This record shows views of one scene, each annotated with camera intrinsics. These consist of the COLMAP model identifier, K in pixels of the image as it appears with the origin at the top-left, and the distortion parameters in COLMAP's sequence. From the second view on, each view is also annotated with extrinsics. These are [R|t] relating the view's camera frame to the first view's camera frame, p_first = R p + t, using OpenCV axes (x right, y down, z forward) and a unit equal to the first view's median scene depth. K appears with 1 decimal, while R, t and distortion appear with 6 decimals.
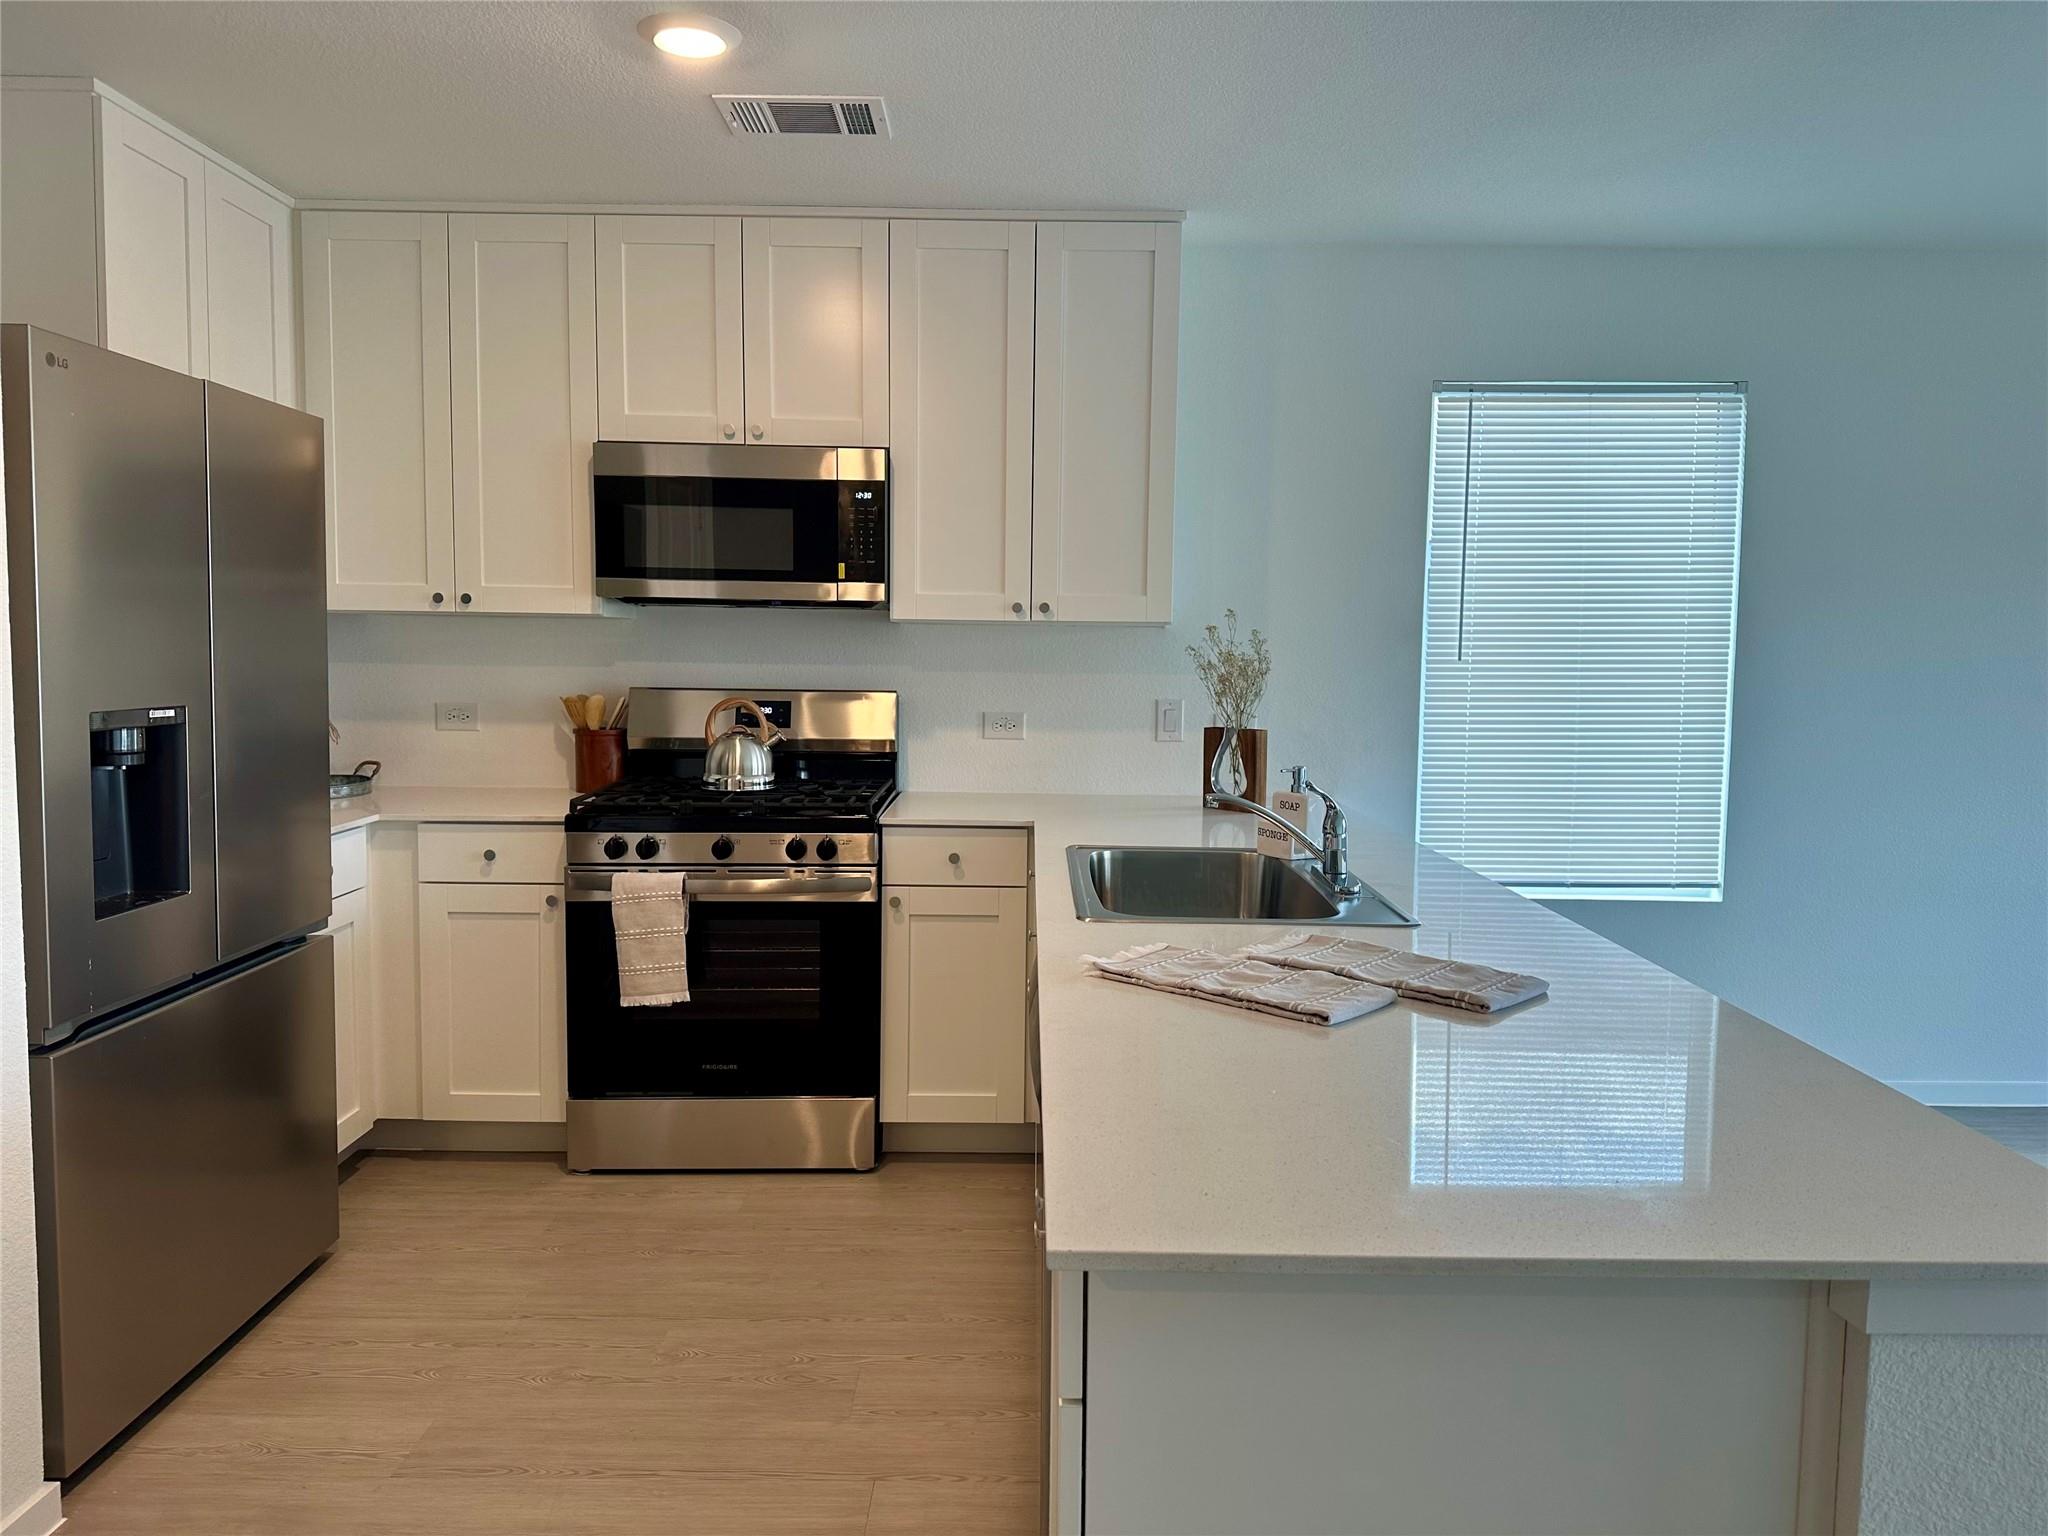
lens RADIAL K [[1446.0, 0, 1005.0], [0, 1446.0, 749.8], [0, 0, 1]] dist [0.079974, -0.094433]
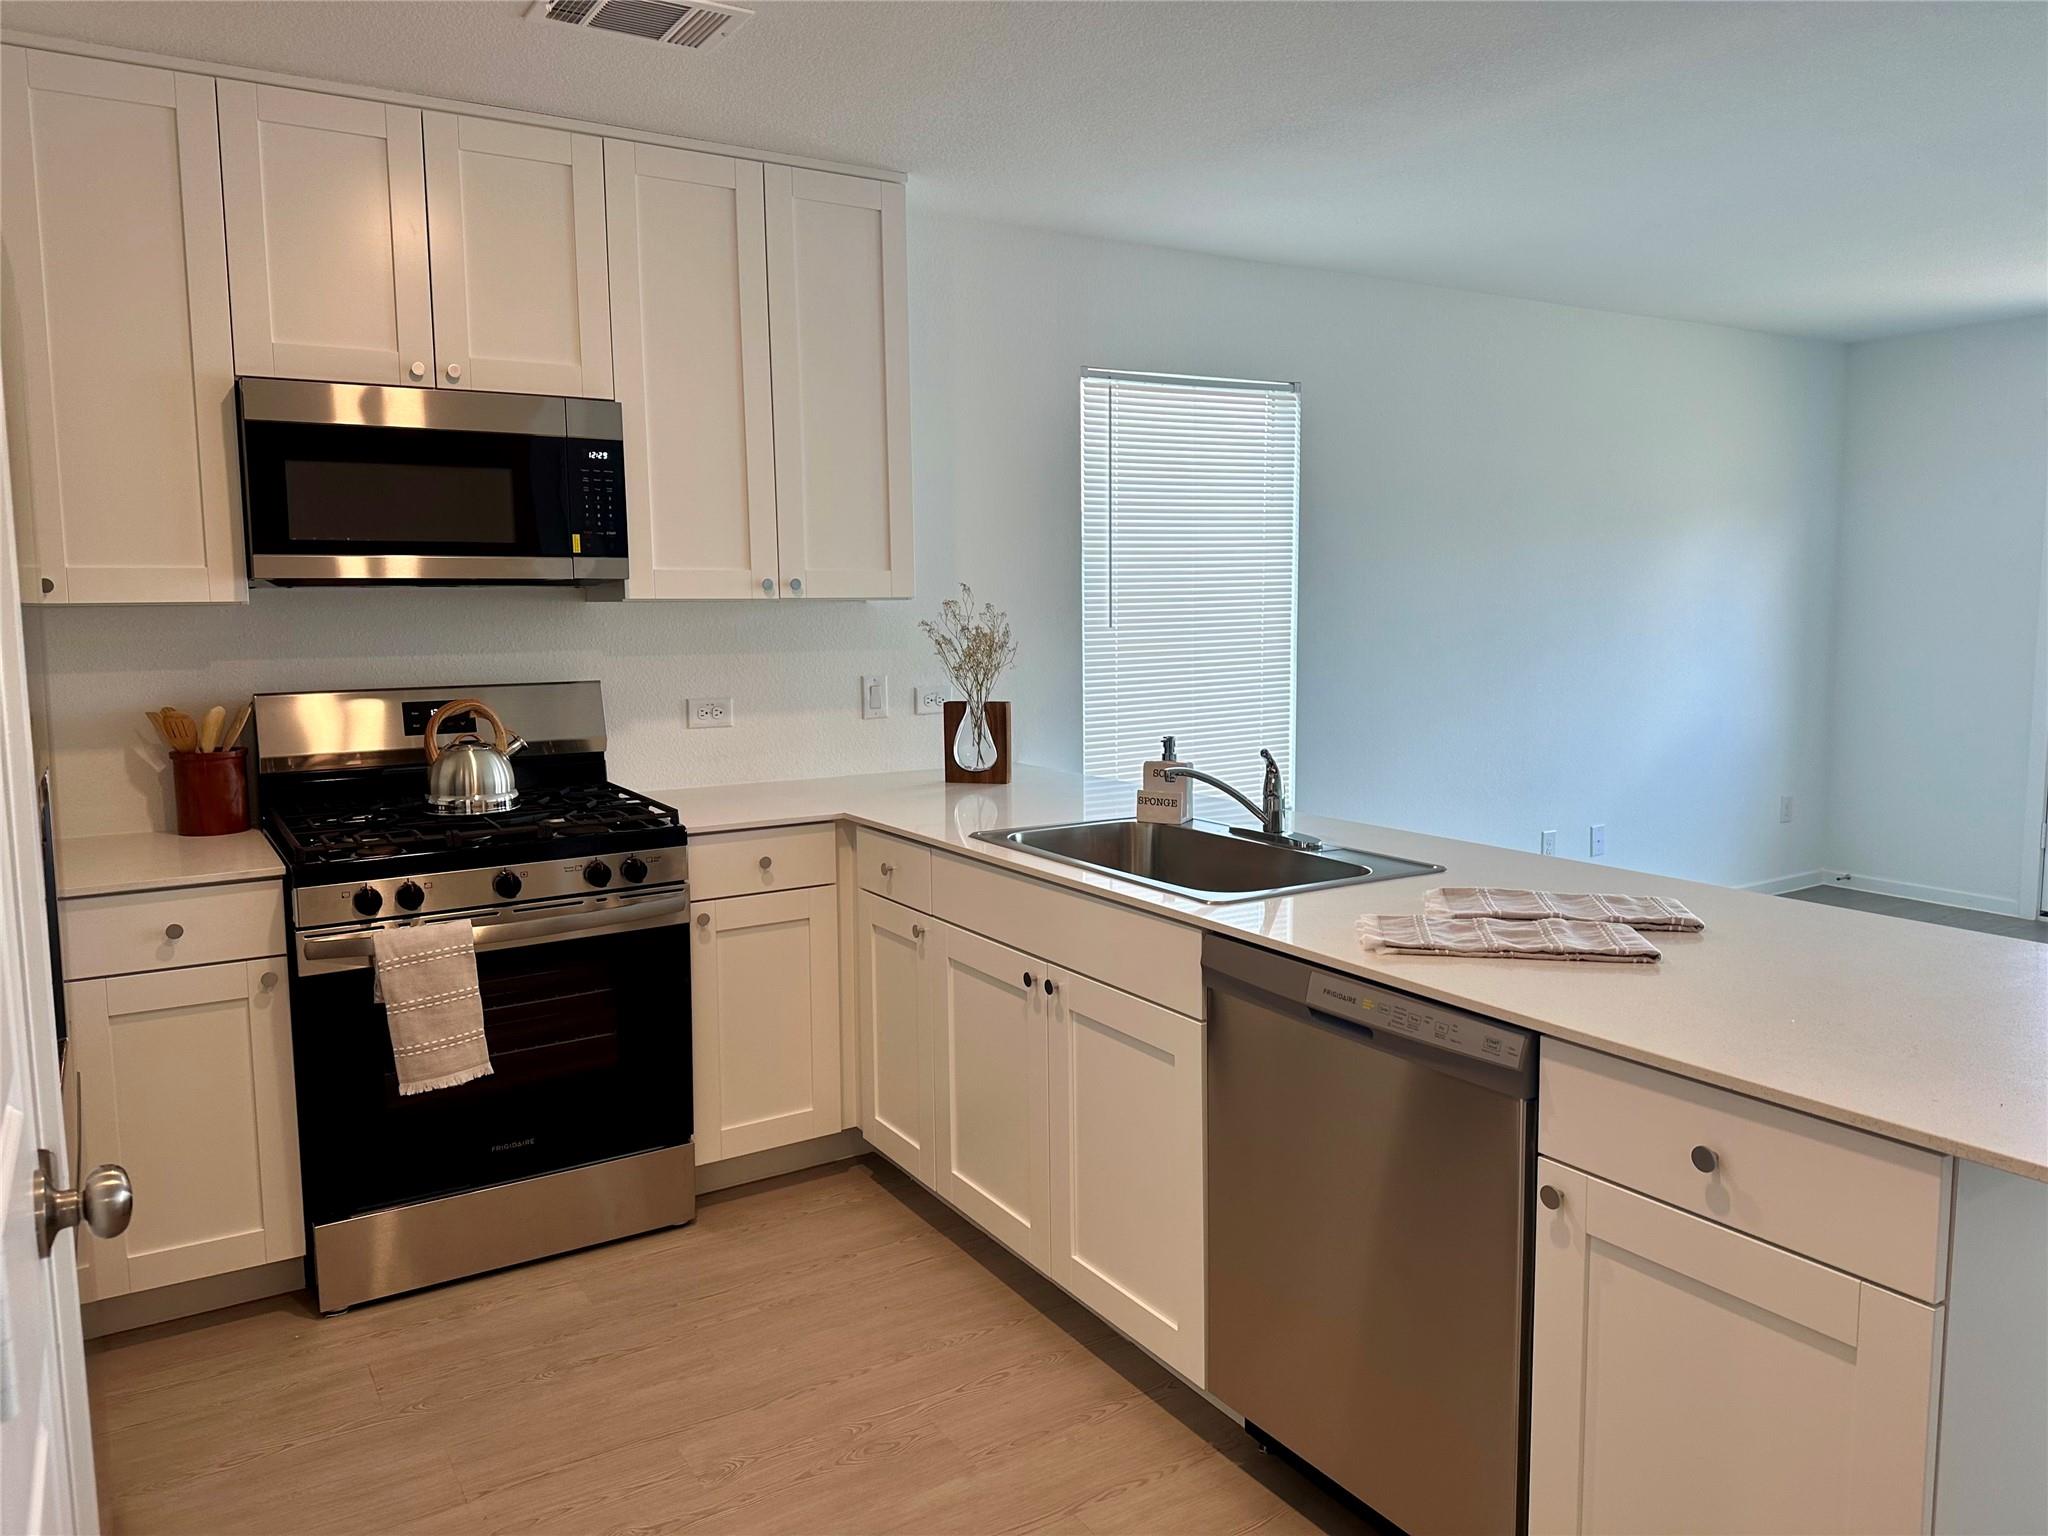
lens RADIAL K [[1446.0, 0, 1034.9], [0, 1446.0, 760.1], [0, 0, 1]] dist [0.079974, -0.094433]
pose [[0.844929, -0.080038, 0.528857, -0.353268], [0.060413, 0.996694, 0.054322, -0.027541], [-0.531456, -0.013948, 0.846971, 0.128603]]
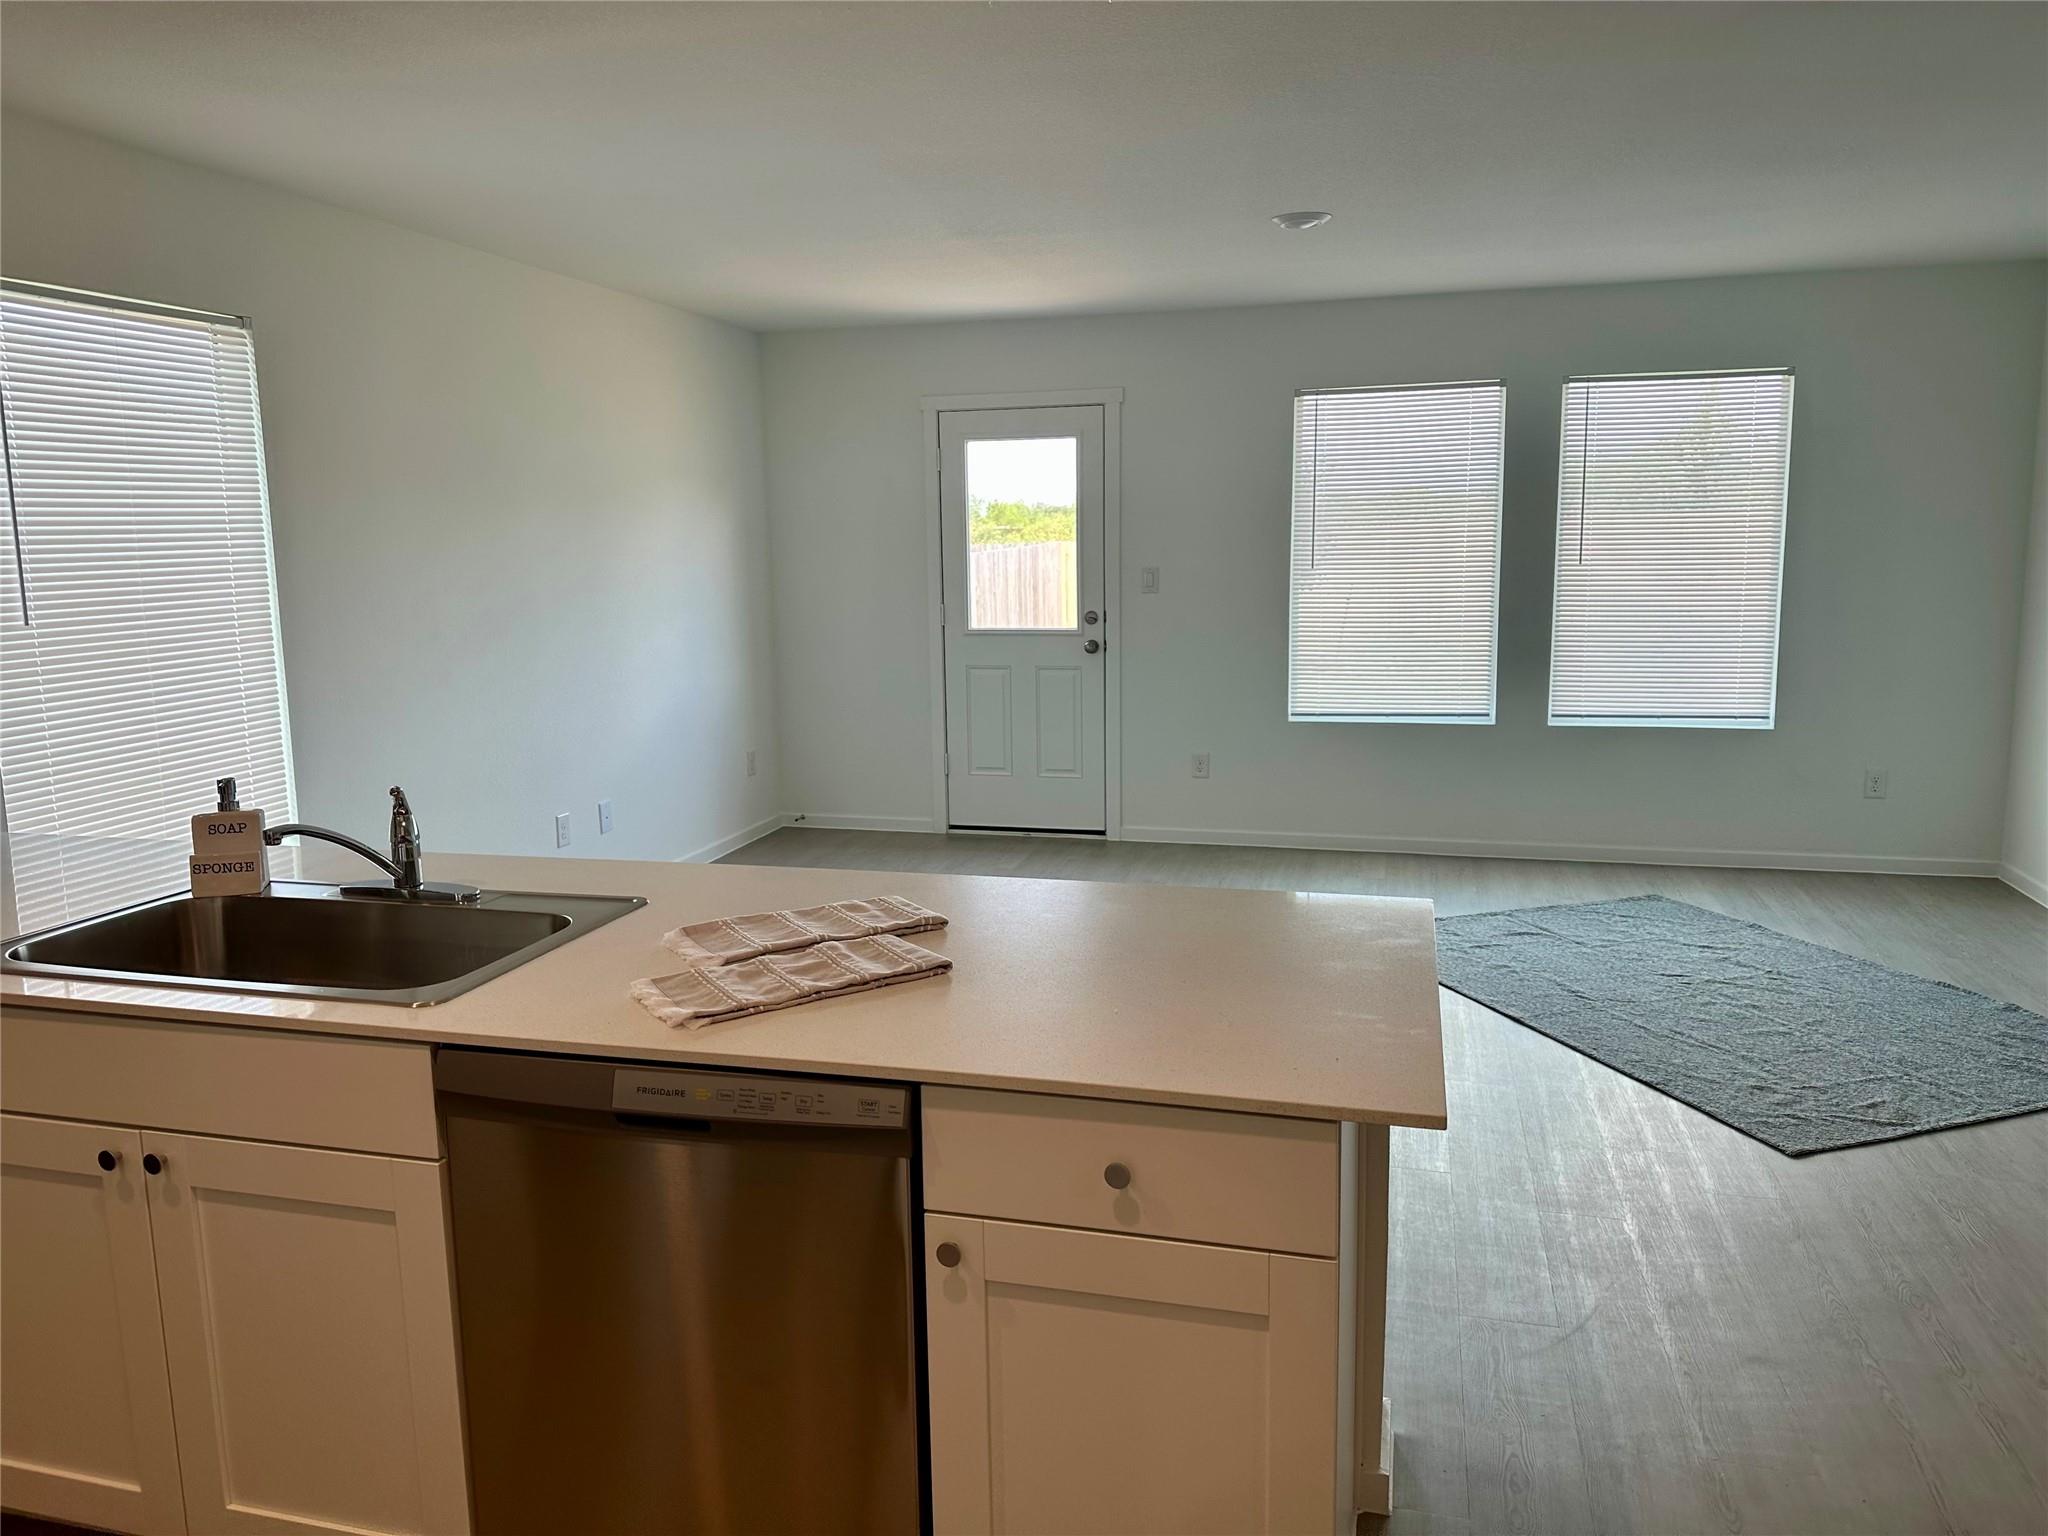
lens RADIAL K [[1446.0, 0, 1037.9], [0, 1446.0, 756.5], [0, 0, 1]] dist [0.079974, -0.094433]
pose [[0.262426, -0.159722, 0.951642, -0.360551], [0.095232, 0.985678, 0.139173, -0.056576], [-0.960241, 0.054104, 0.273878, 0.279097]]
